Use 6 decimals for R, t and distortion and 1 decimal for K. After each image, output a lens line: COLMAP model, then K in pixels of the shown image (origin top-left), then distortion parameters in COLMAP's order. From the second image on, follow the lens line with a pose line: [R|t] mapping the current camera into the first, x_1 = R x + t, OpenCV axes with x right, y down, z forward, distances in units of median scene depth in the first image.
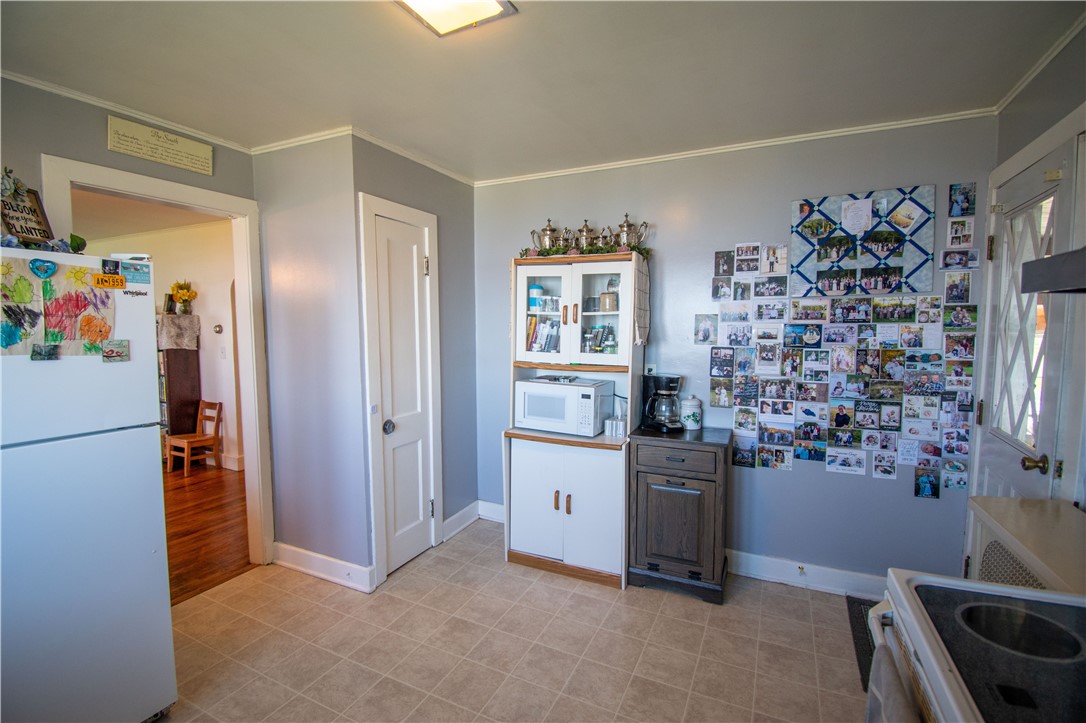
lens RADIAL K [[489.5, 0, 542.2], [0, 489.5, 363.4], [0, 0, 1]] dist [0.019879, -0.026834]
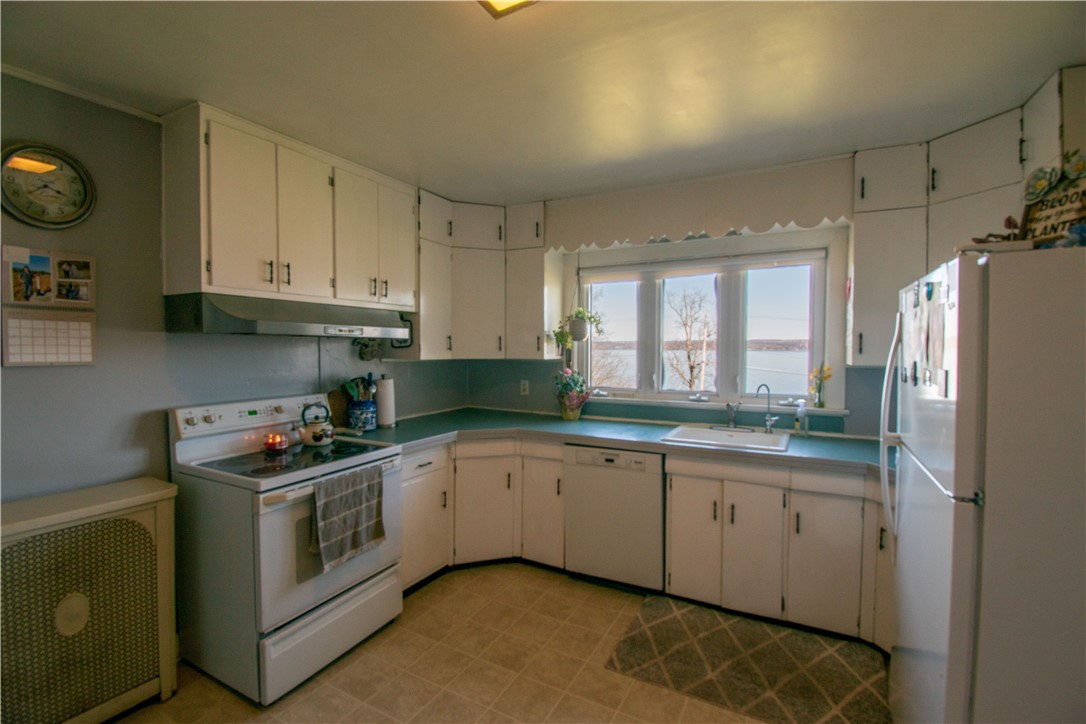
lens RADIAL K [[483.9, 0, 543.1], [0, 483.9, 363.2], [0, 0, 1]] dist [0.019206, -0.025393]
pose [[-0.998273, -0.006422, 0.058389, -0.166963], [0.000423, 0.993195, 0.116466, -0.090400], [-0.058739, 0.116290, -0.991477, 1.095577]]
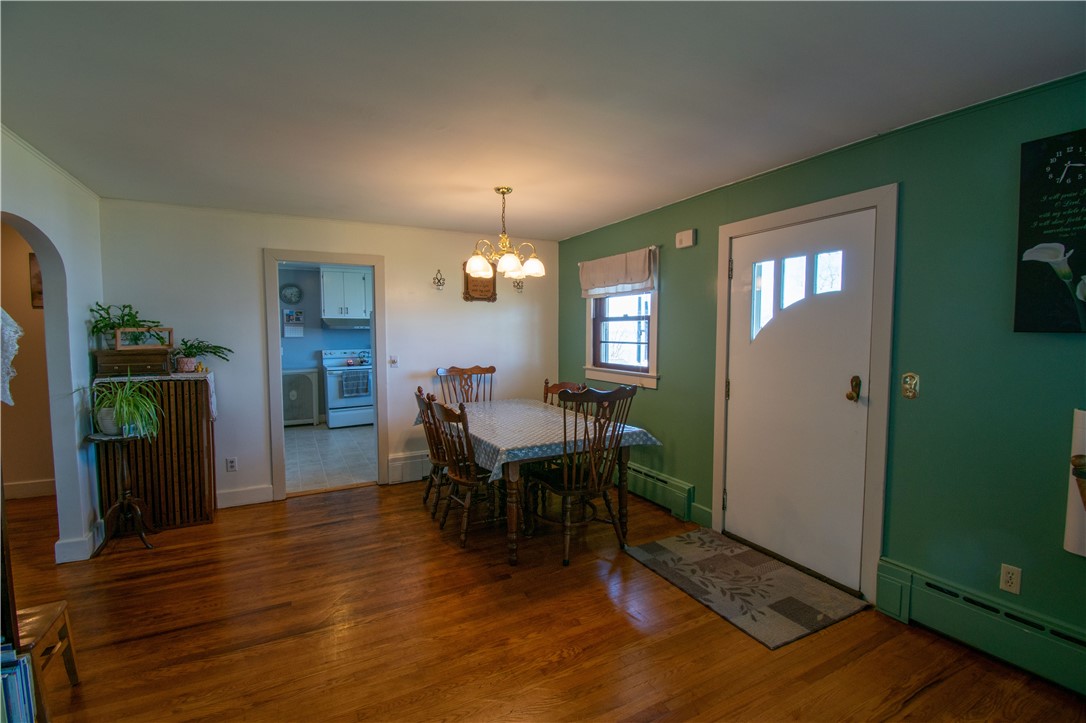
lens RADIAL K [[483.9, 0, 543.1], [0, 483.9, 362.7], [0, 0, 1]] dist [0.019206, -0.025393]
pose [[-0.801542, -0.035714, 0.596871, -2.424803], [0.052347, 0.990191, 0.129545, -0.157947], [-0.595643, 0.135080, -0.791810, 1.909115]]
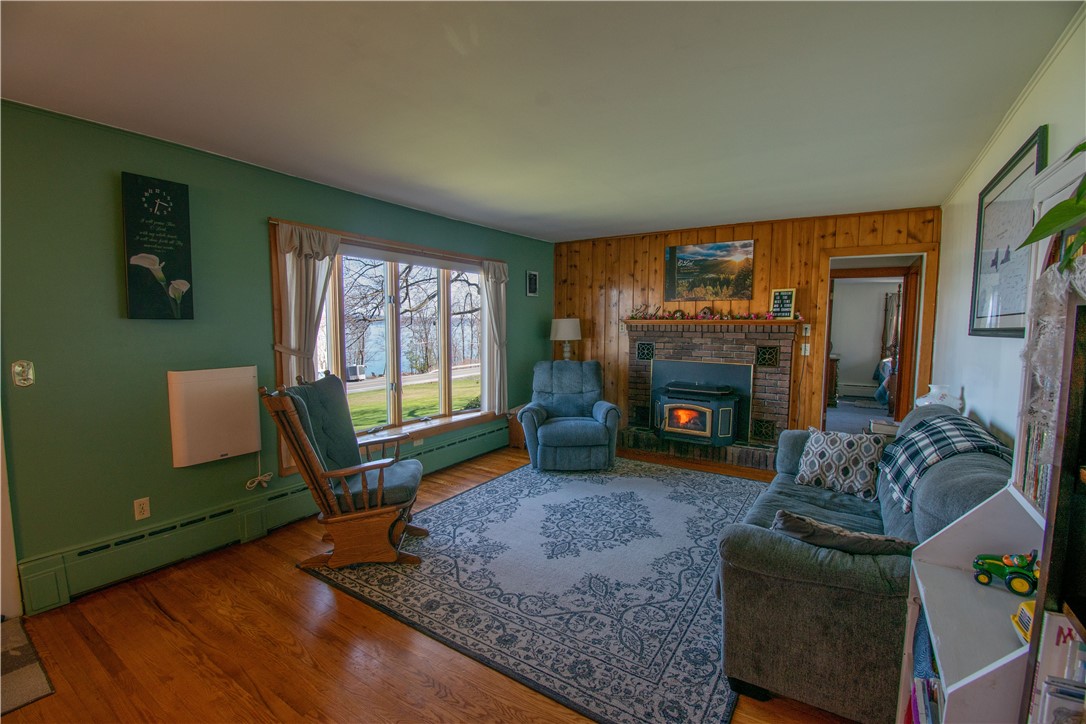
lens RADIAL K [[473.9, 0, 541.7], [0, 473.9, 362.7], [0, 0, 1]] dist [0.018242, -0.024554]
pose [[-0.139902, 0.079200, -0.986993, -1.707316], [-0.093218, 0.991315, 0.092760, -0.147212], [0.985768, 0.104983, -0.131304, 1.817424]]
